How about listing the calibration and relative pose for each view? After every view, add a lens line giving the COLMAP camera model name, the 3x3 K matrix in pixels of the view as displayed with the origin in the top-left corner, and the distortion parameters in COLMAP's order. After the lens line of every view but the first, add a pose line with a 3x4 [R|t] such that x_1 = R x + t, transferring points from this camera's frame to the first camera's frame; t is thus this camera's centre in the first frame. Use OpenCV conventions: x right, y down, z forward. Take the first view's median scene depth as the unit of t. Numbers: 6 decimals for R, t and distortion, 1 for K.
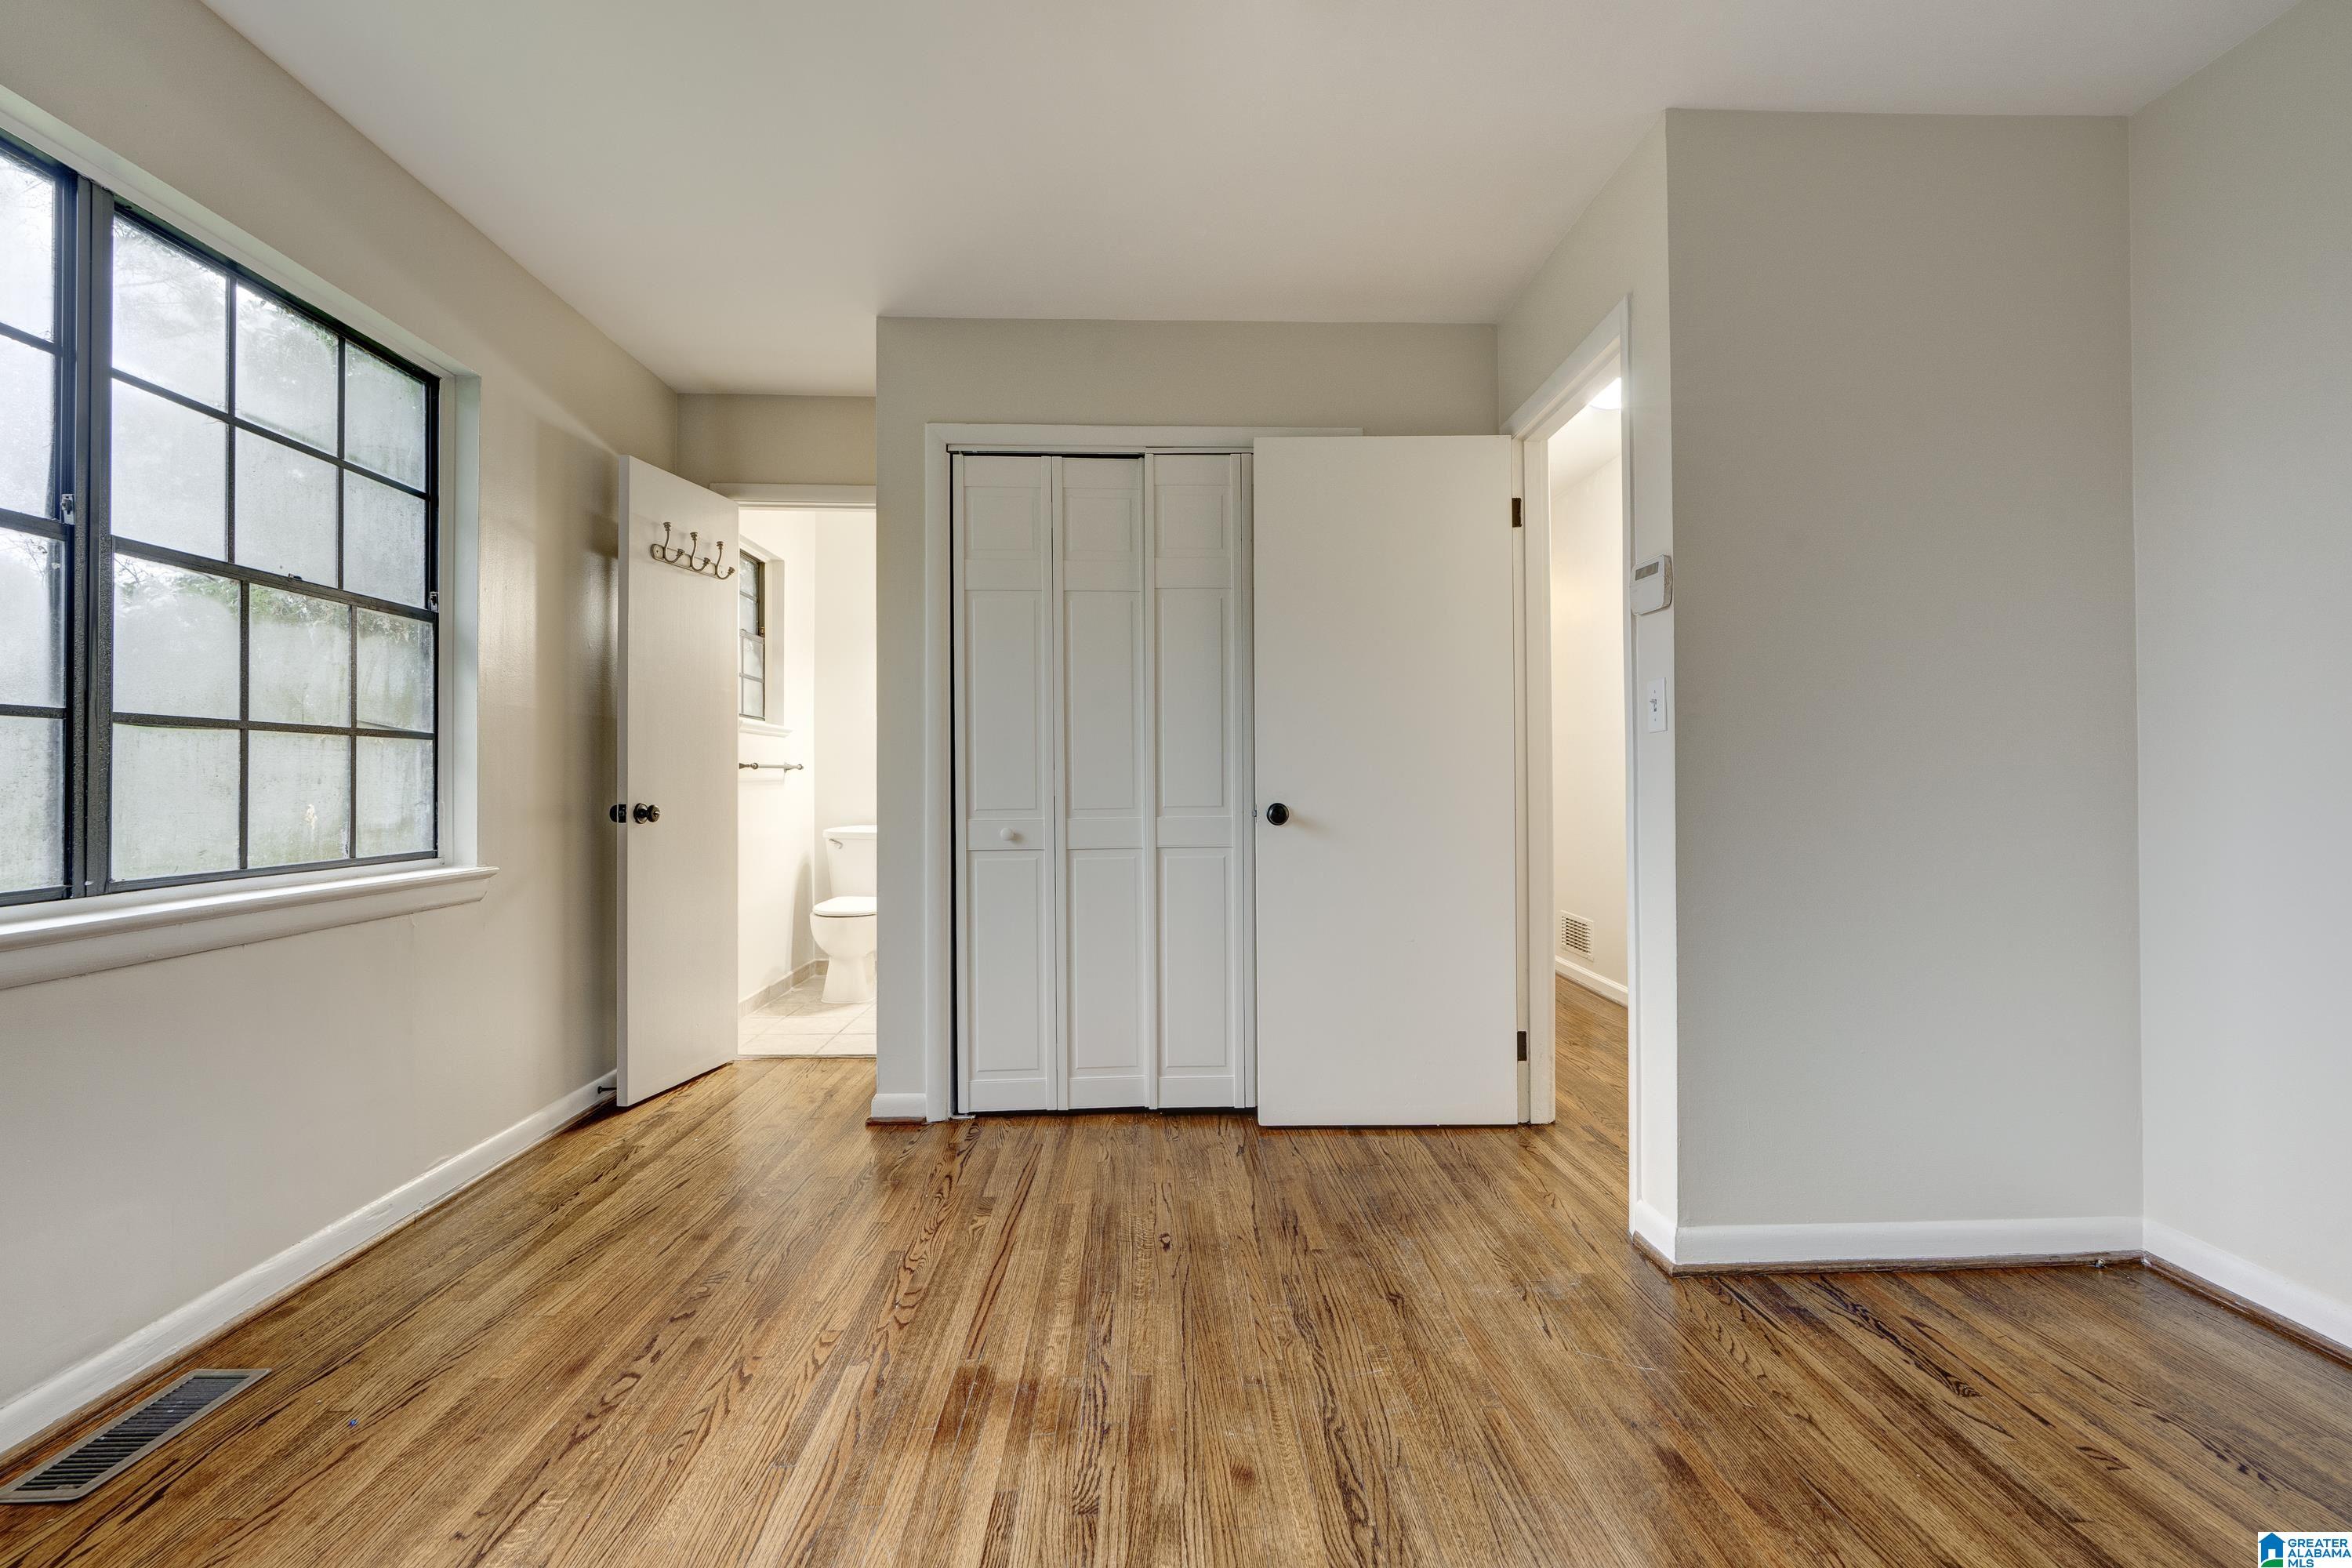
lens RADIAL K [[1082.1, 0, 1187.0], [0, 1082.1, 766.7], [0, 0, 1]] dist [-0.010793, 0.006828]
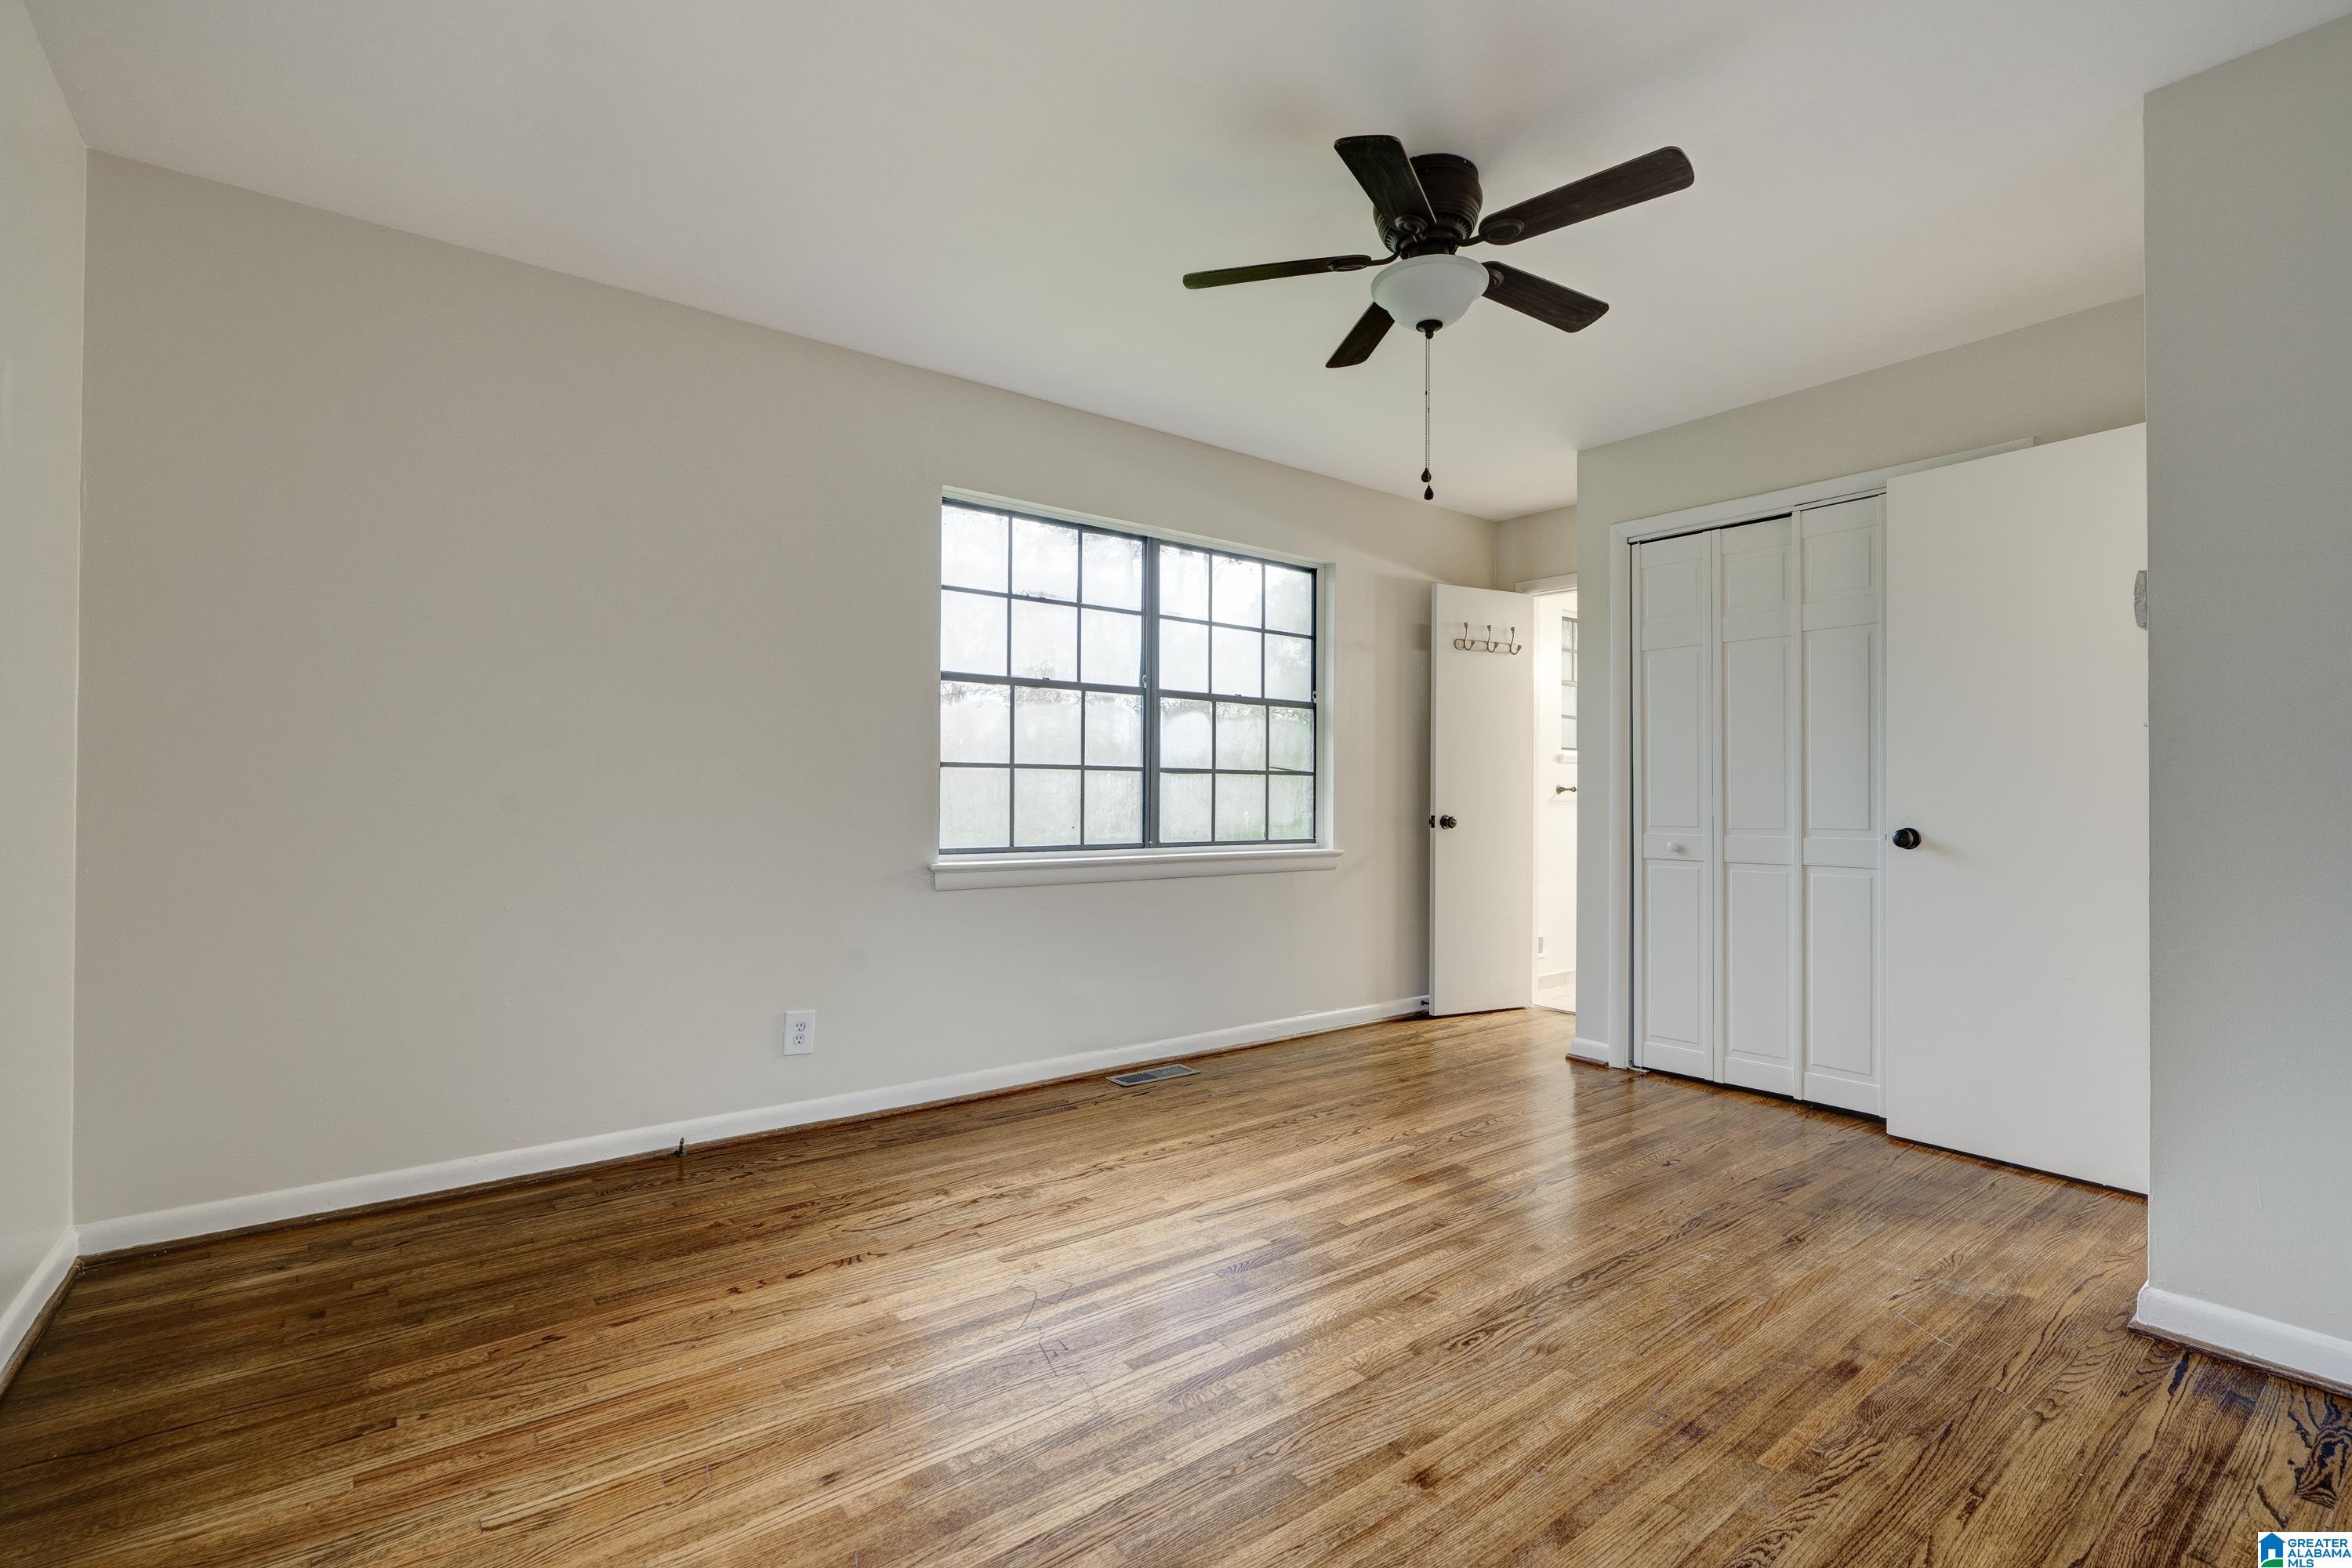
lens RADIAL K [[1065.9, 0, 1189.5], [0, 1065.9, 789.2], [0, 0, 1]] dist [-0.002301, -0.000042]
pose [[0.586214, 0.001920, -0.810154, 0.630777], [0.000823, 0.999995, 0.002965, -0.008821], [0.810156, -0.002405, 0.586210, -0.194571]]
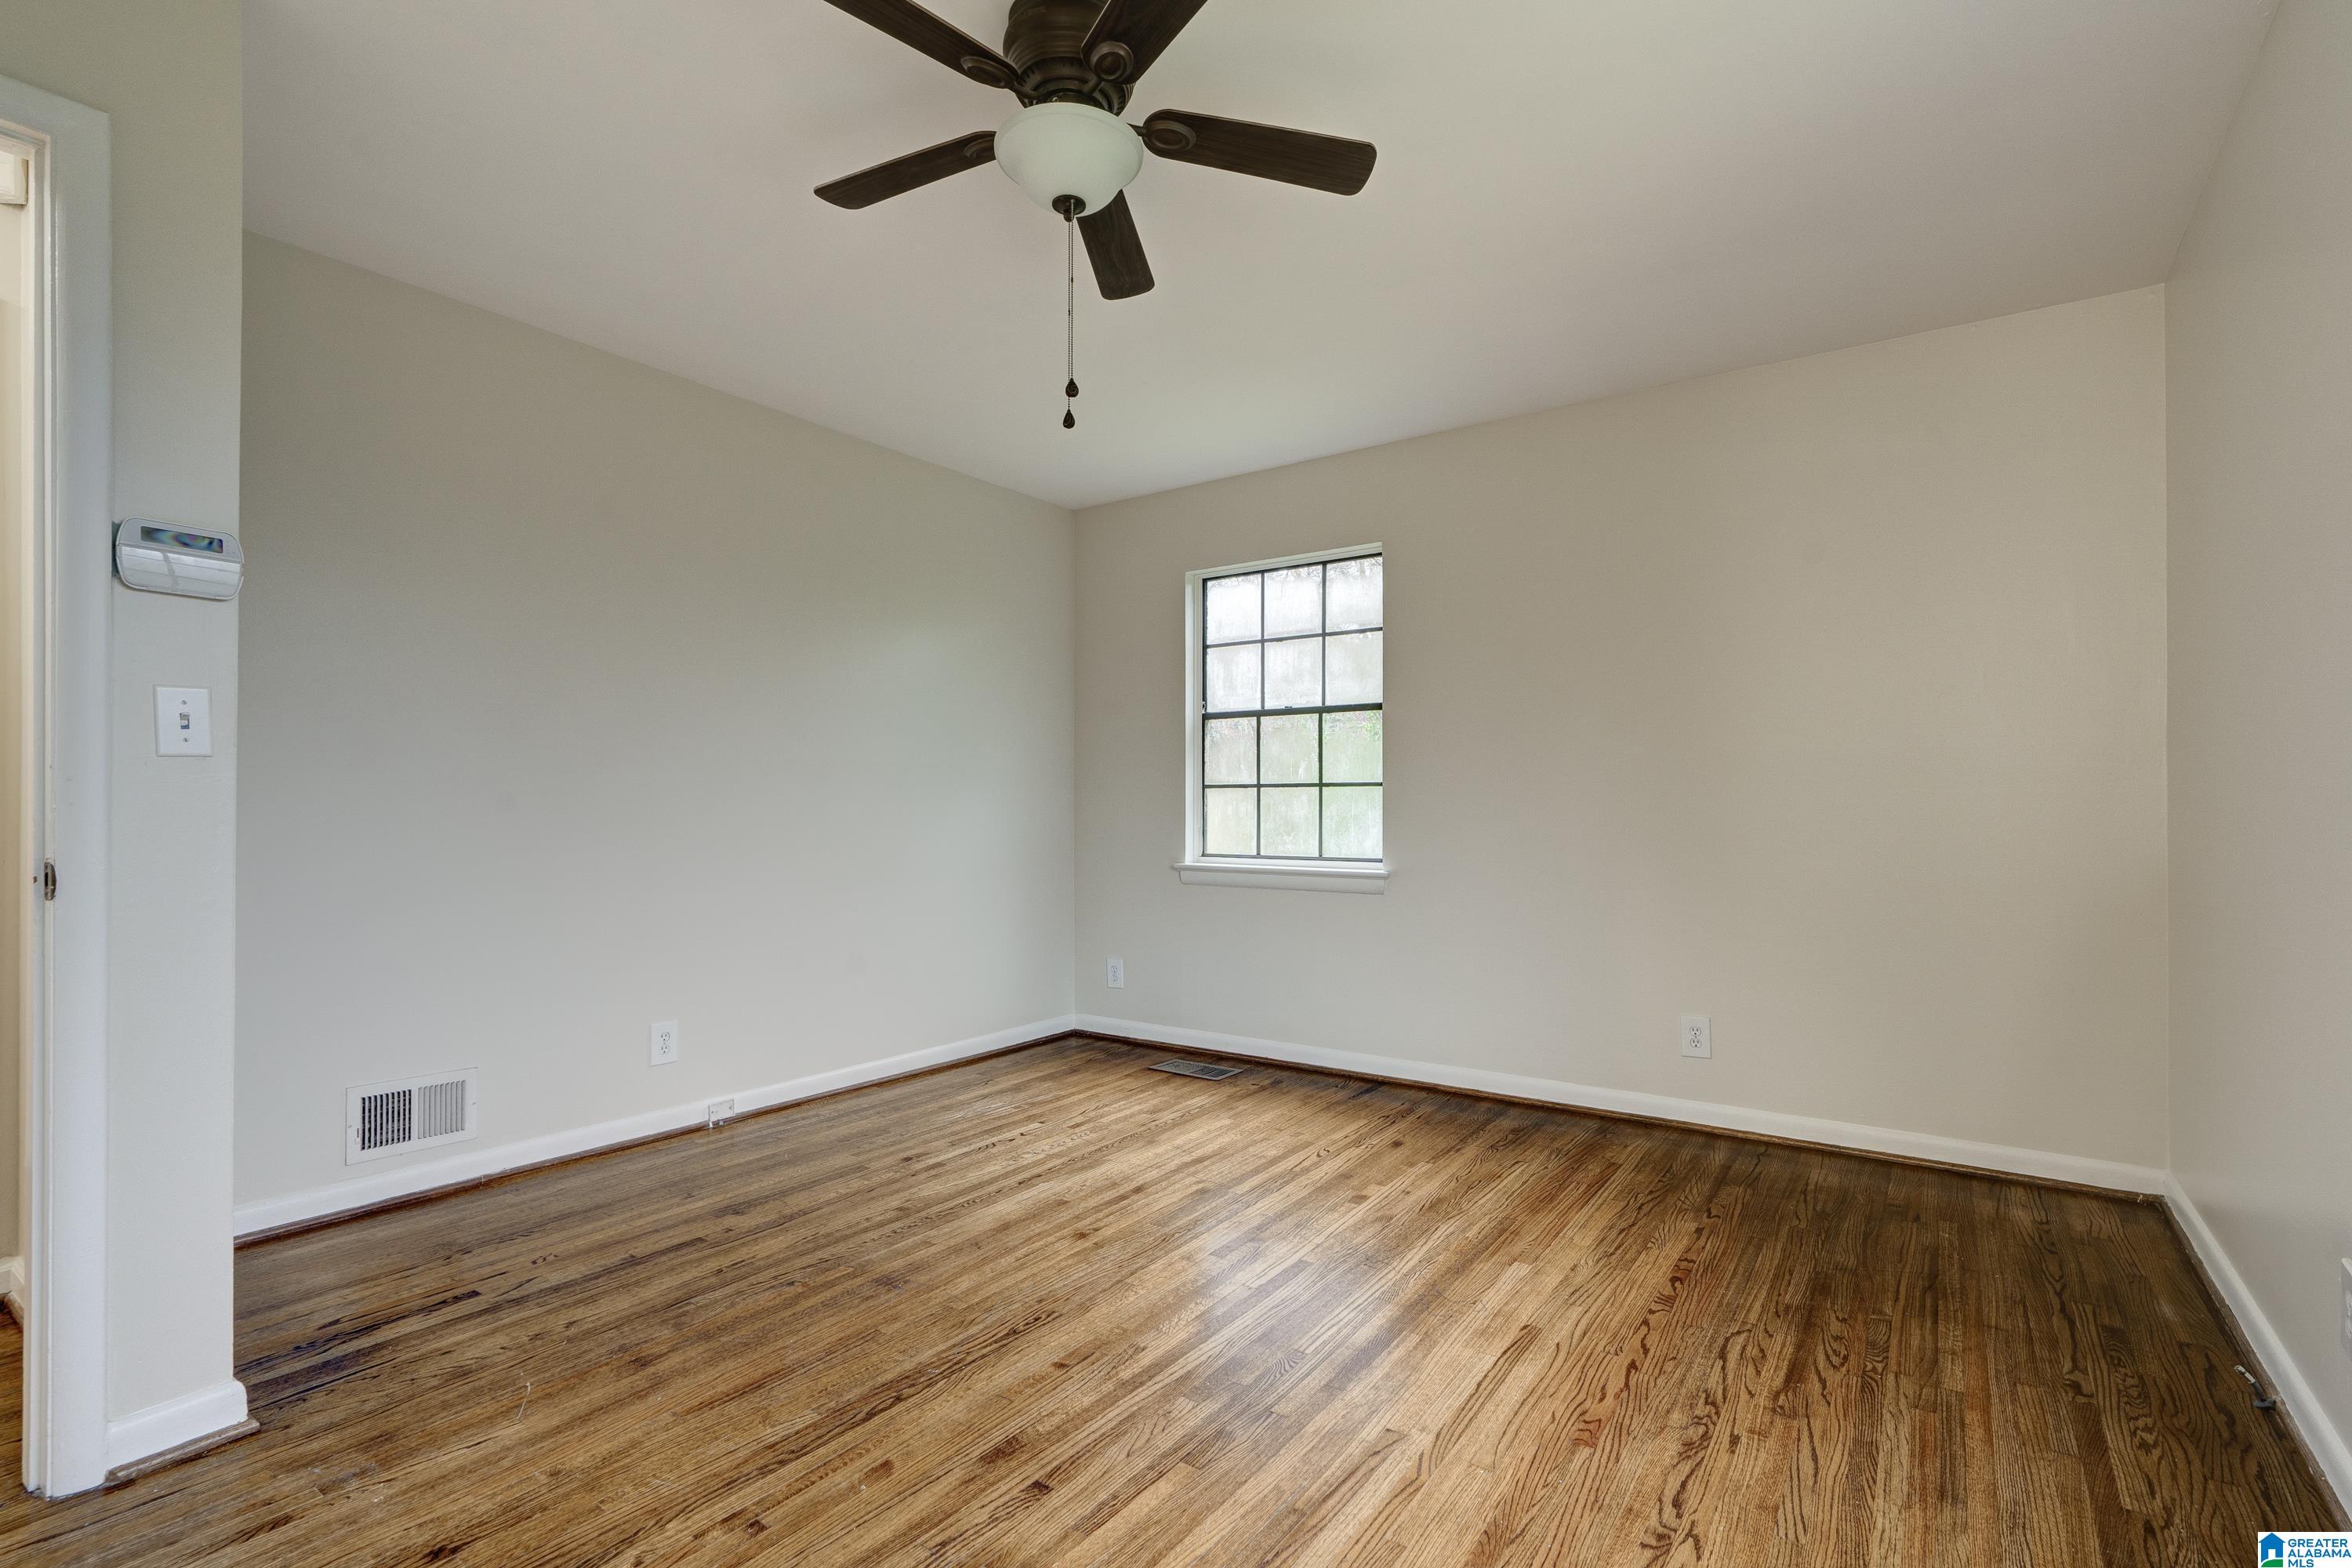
lens RADIAL K [[1071.6, 0, 1182.4], [0, 1071.6, 820.0], [0, 0, 1]] dist [-0.002892, 0.000270]
pose [[-0.790676, 0.001299, 0.612233, -0.521595], [-0.003914, 0.999967, -0.007177, 0.012503], [-0.612222, -0.008071, -0.790645, 1.061870]]
